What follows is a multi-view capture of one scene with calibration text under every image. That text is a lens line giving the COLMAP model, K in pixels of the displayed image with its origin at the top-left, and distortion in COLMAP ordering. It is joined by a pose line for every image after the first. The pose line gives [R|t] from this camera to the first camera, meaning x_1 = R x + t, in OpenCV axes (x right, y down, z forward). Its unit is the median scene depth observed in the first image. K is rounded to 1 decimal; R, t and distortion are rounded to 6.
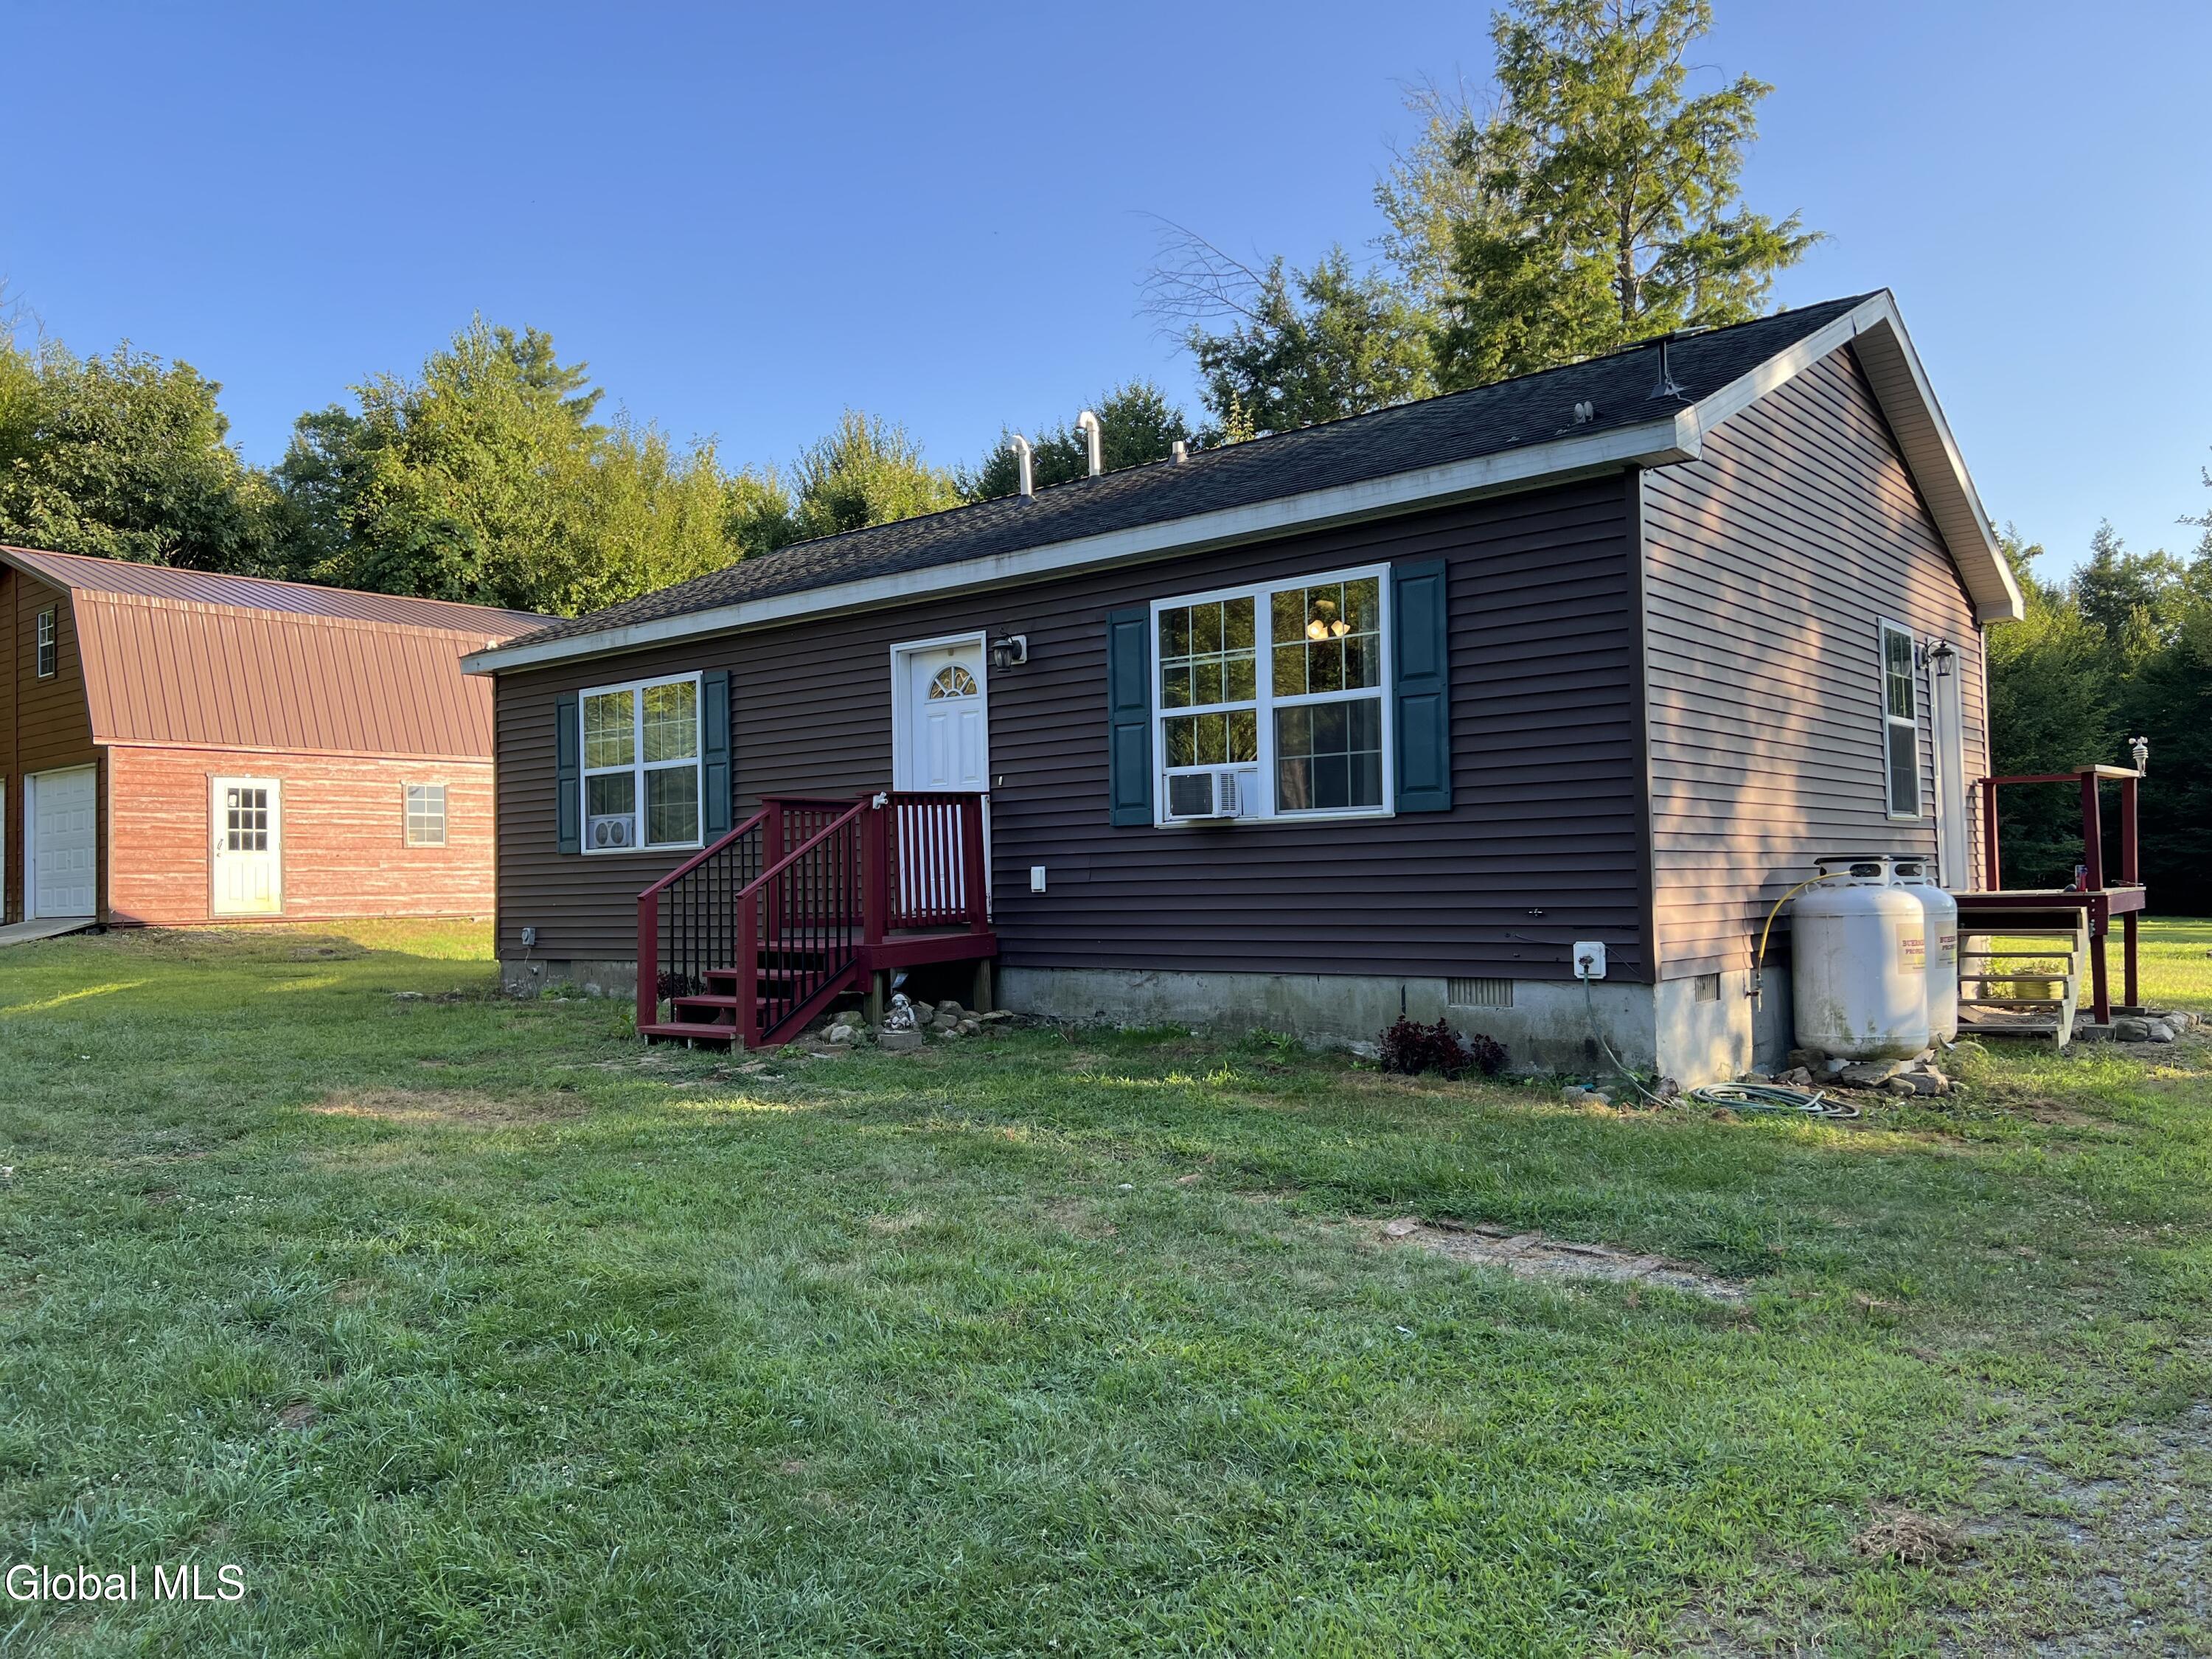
lens RADIAL K [[1654.2, 0, 1107.3], [0, 1654.2, 831.6], [0, 0, 1]] dist [0.065402, -0.076122]
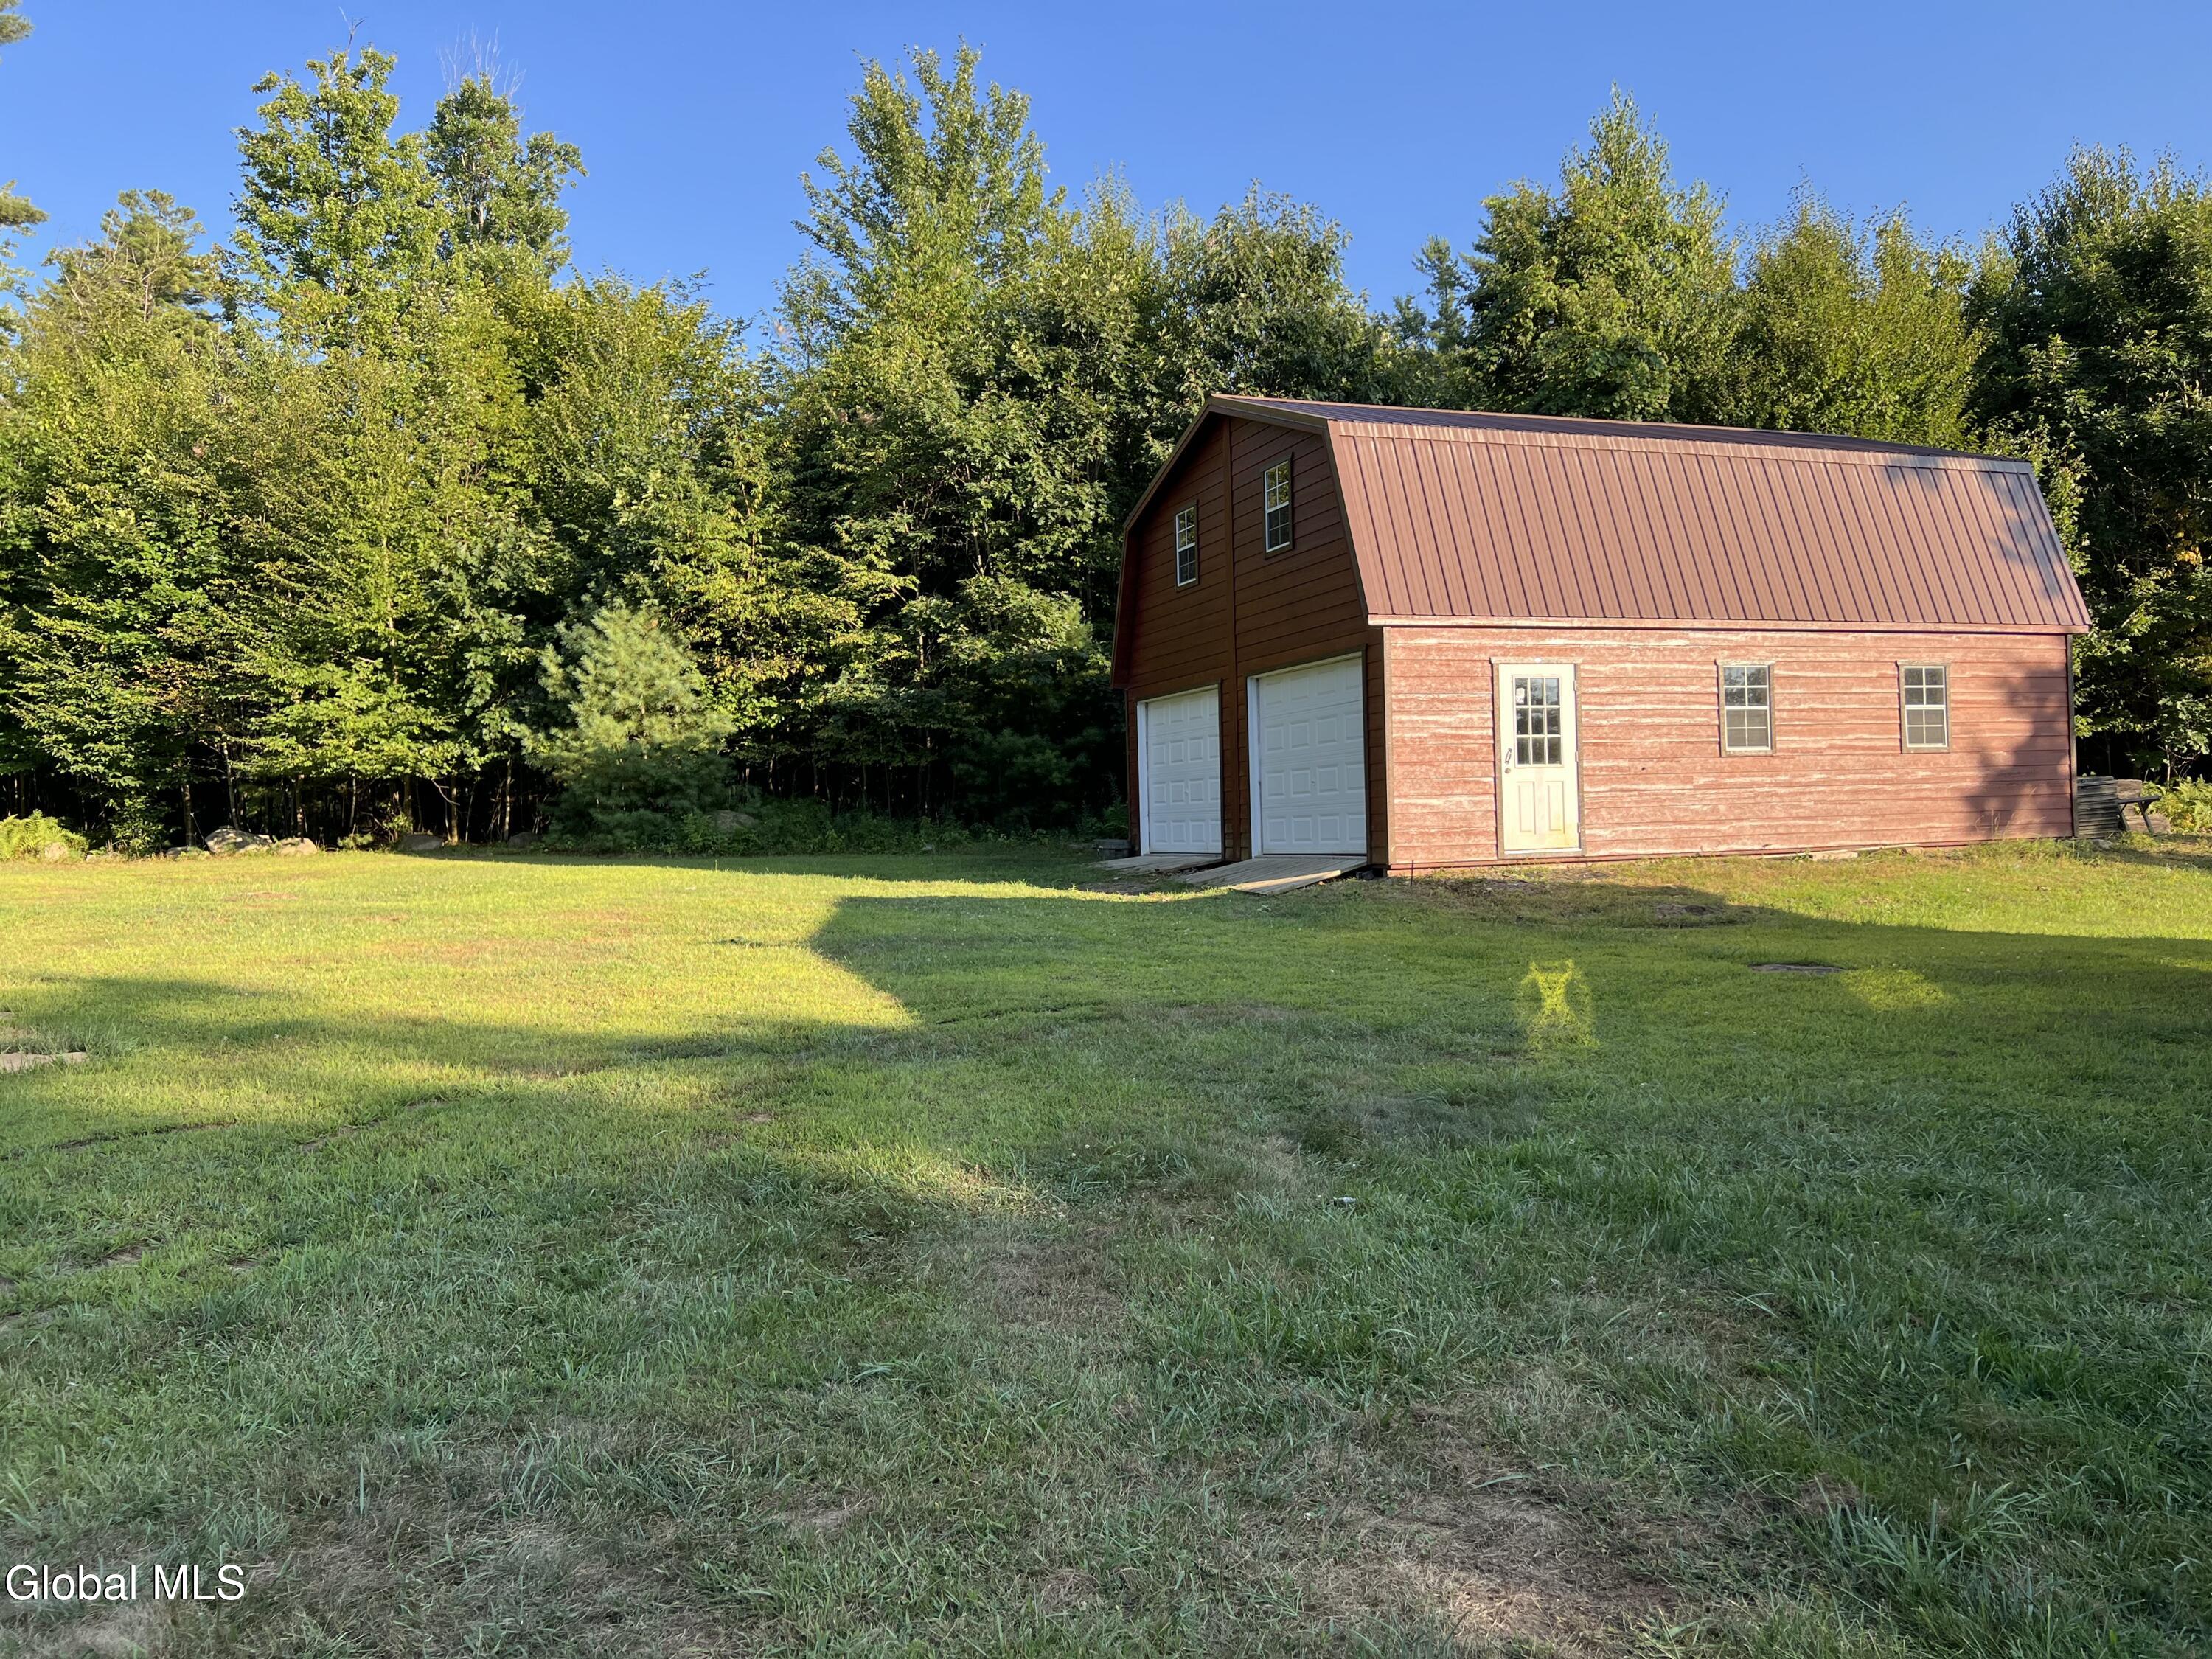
lens RADIAL K [[1654.2, 0, 1100.3], [0, 1654.2, 836.5], [0, 0, 1]] dist [0.065402, -0.076122]
pose [[0.867054, -0.002216, -0.498210, -0.464878], [0.027984, 0.998628, 0.044259, 0.007889], [0.497428, -0.052317, 0.865926, 0.406829]]
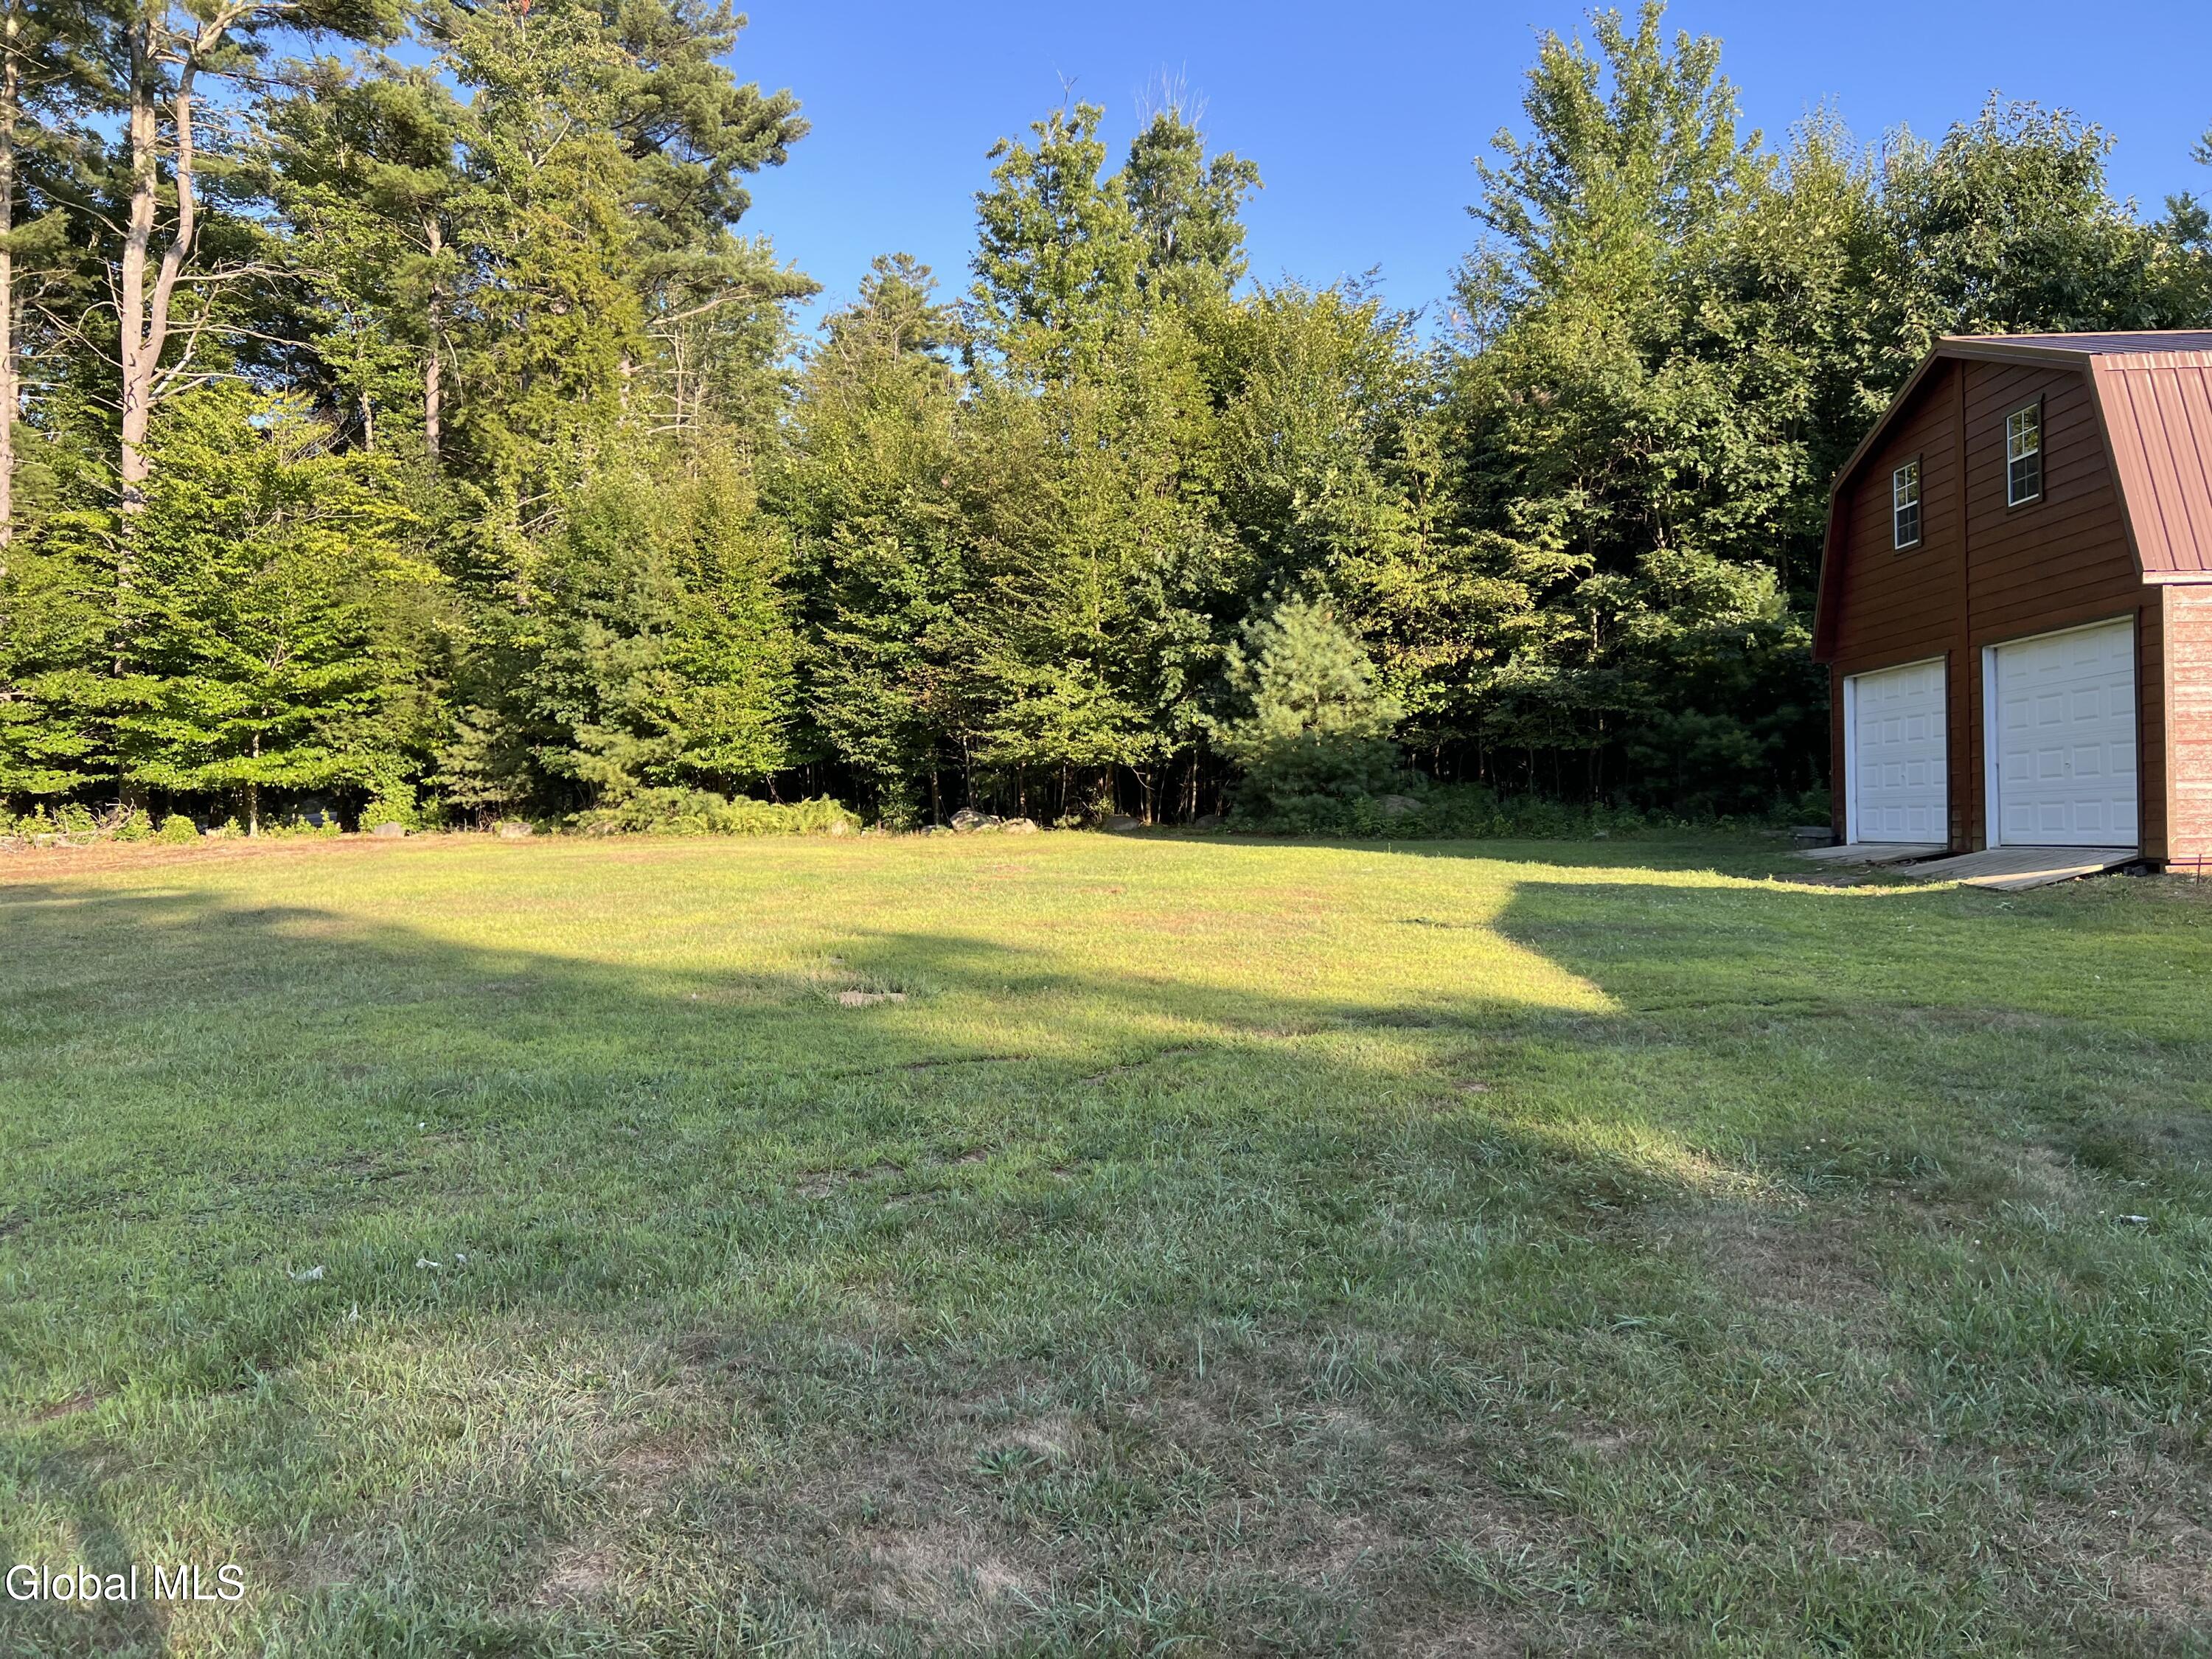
lens RADIAL K [[1654.2, 0, 1100.5], [0, 1654.2, 821.1], [0, 0, 1]] dist [0.065402, -0.076122]
pose [[0.613167, 0.004033, -0.789943, -0.461062], [0.034865, 0.998874, 0.032162, 0.006627], [0.789184, -0.047263, 0.612336, 0.381042]]
